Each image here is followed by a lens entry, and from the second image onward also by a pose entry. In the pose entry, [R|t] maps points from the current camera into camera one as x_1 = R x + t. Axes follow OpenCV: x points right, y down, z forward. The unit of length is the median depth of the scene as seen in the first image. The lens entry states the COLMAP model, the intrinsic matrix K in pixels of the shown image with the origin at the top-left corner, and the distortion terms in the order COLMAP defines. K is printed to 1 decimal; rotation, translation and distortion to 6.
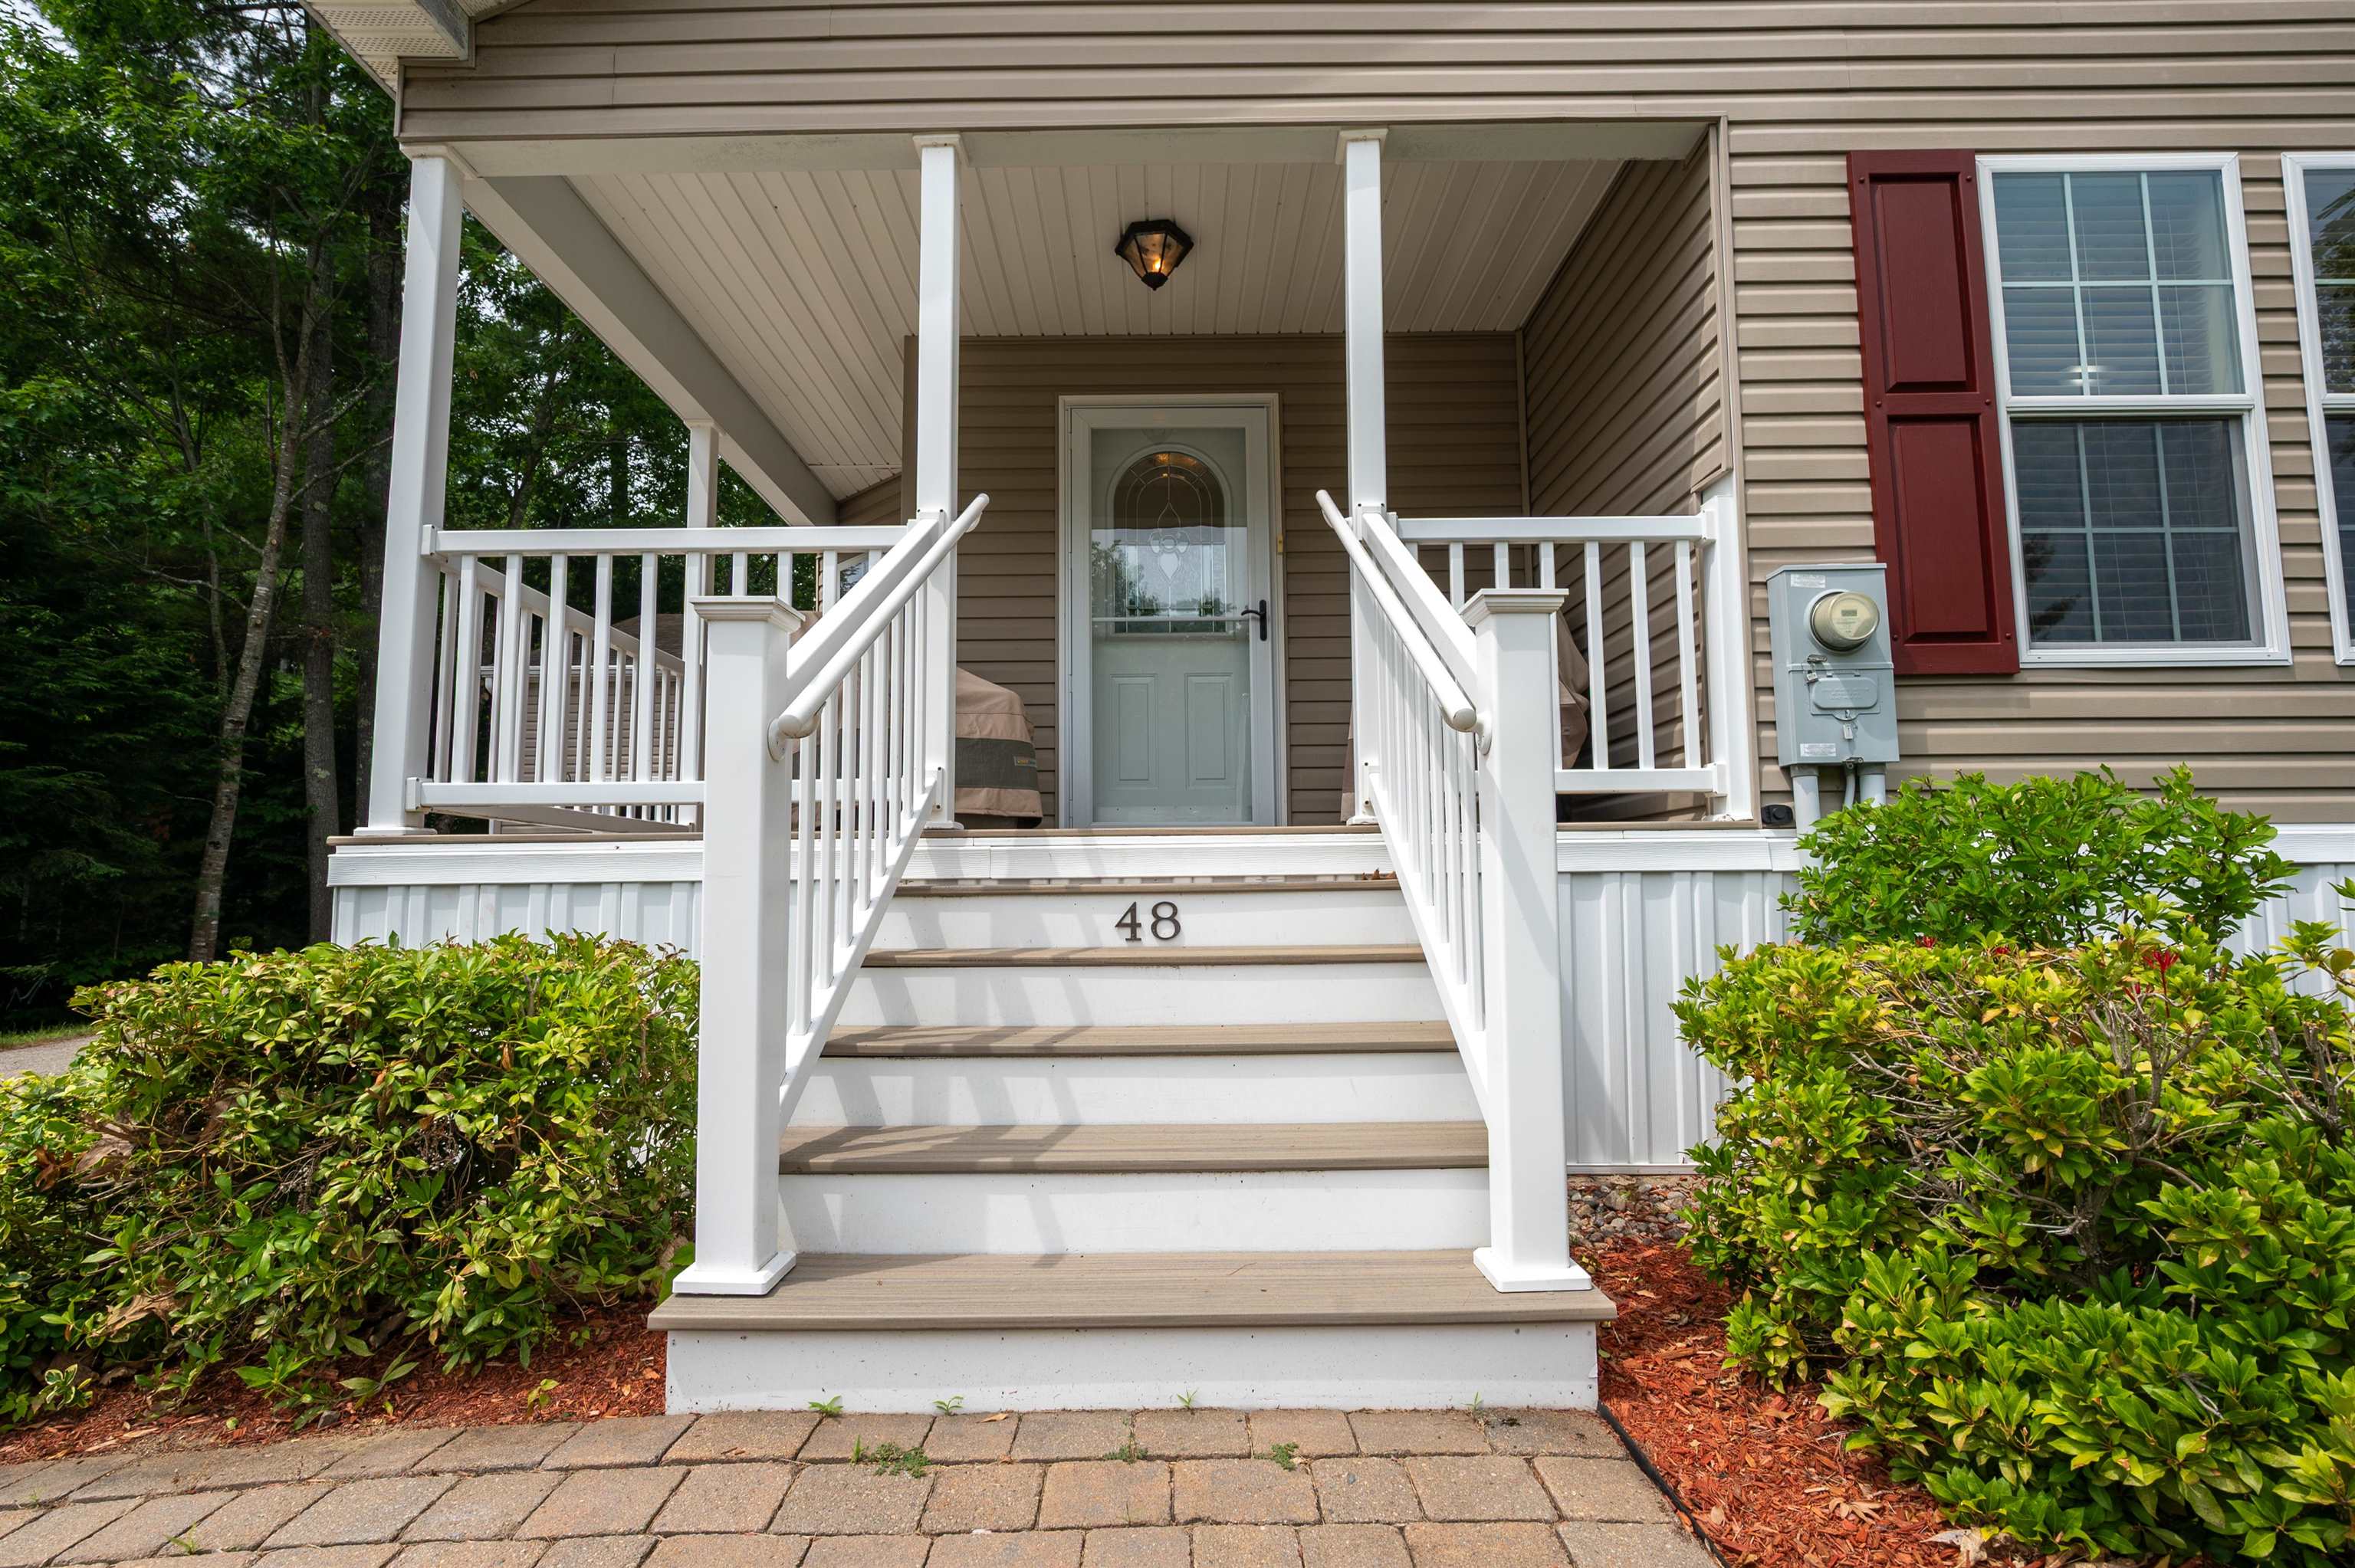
lens RADIAL K [[1106.5, 0, 1177.5], [0, 1106.5, 784.0], [0, 0, 1]] dist [0.000523, 0.000660]
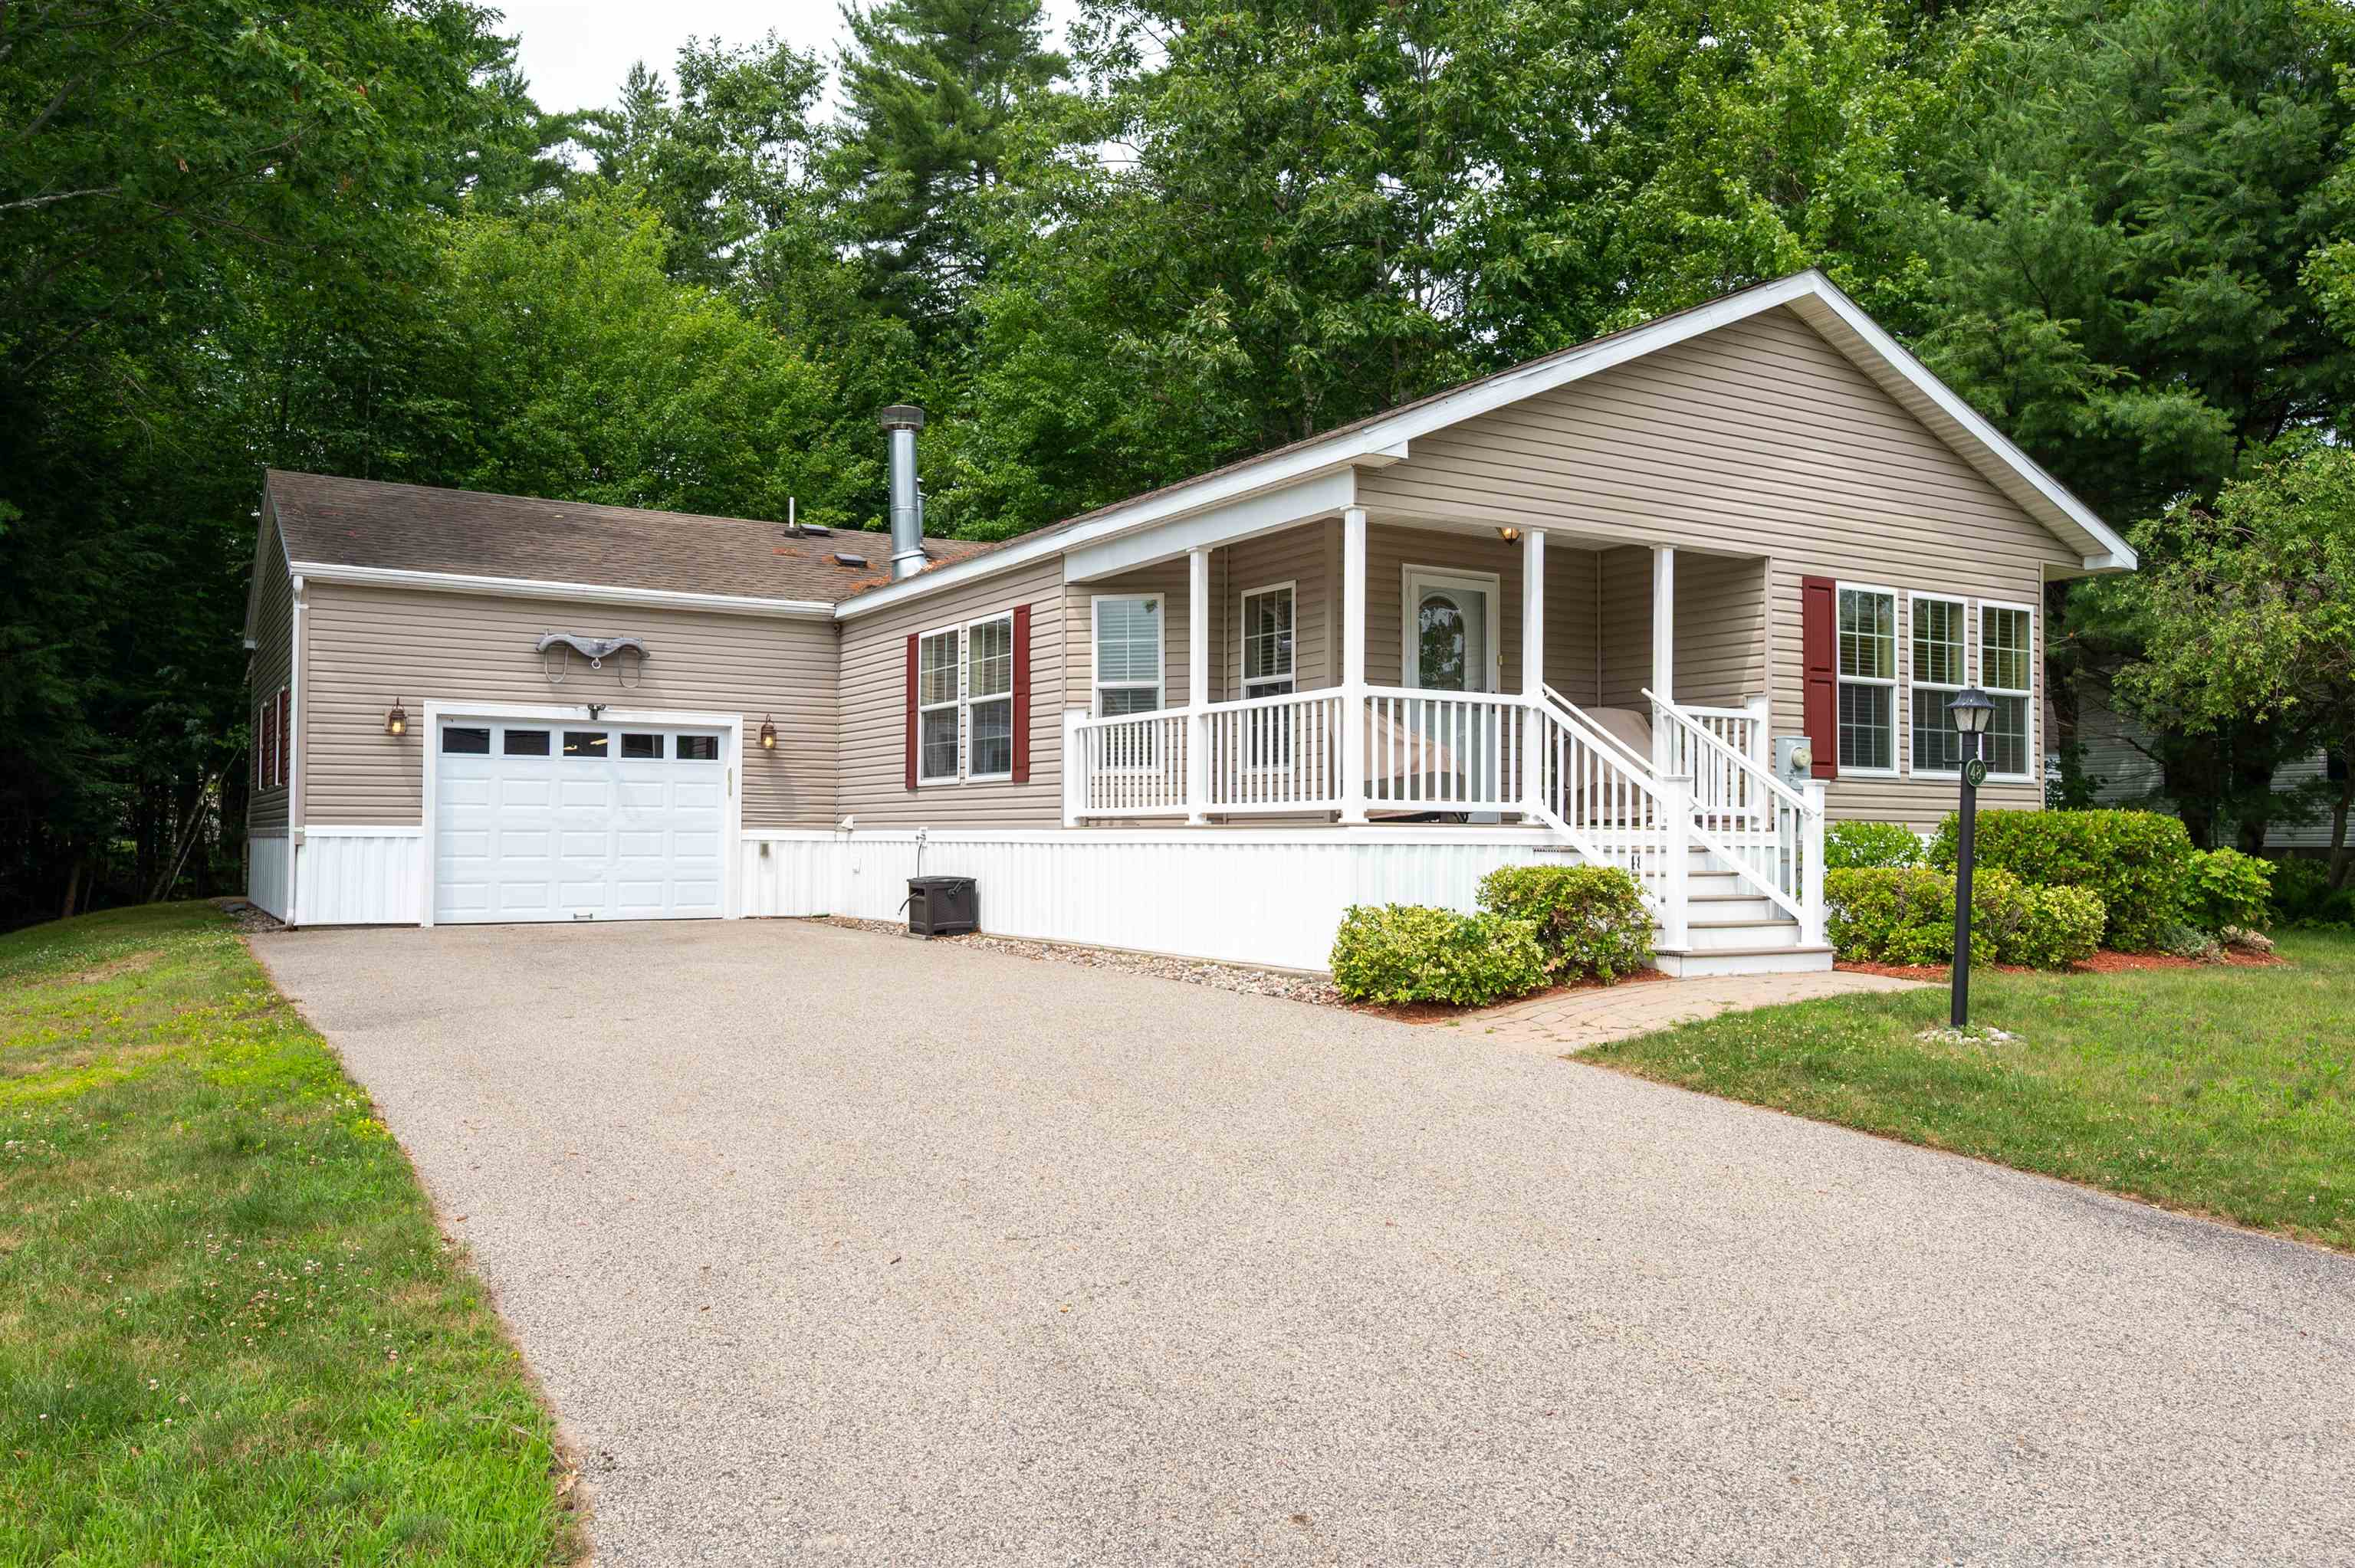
lens RADIAL K [[1706.0, 0, 1177.5], [0, 1706.0, 784.0], [0, 0, 1]] dist [-0.000314, -0.000547]
pose [[0.859142, 0.031839, 0.510747, -2.803093], [-0.065103, 0.996753, 0.047376, -0.174364], [-0.507580, -0.073954, 0.858425, -1.812508]]
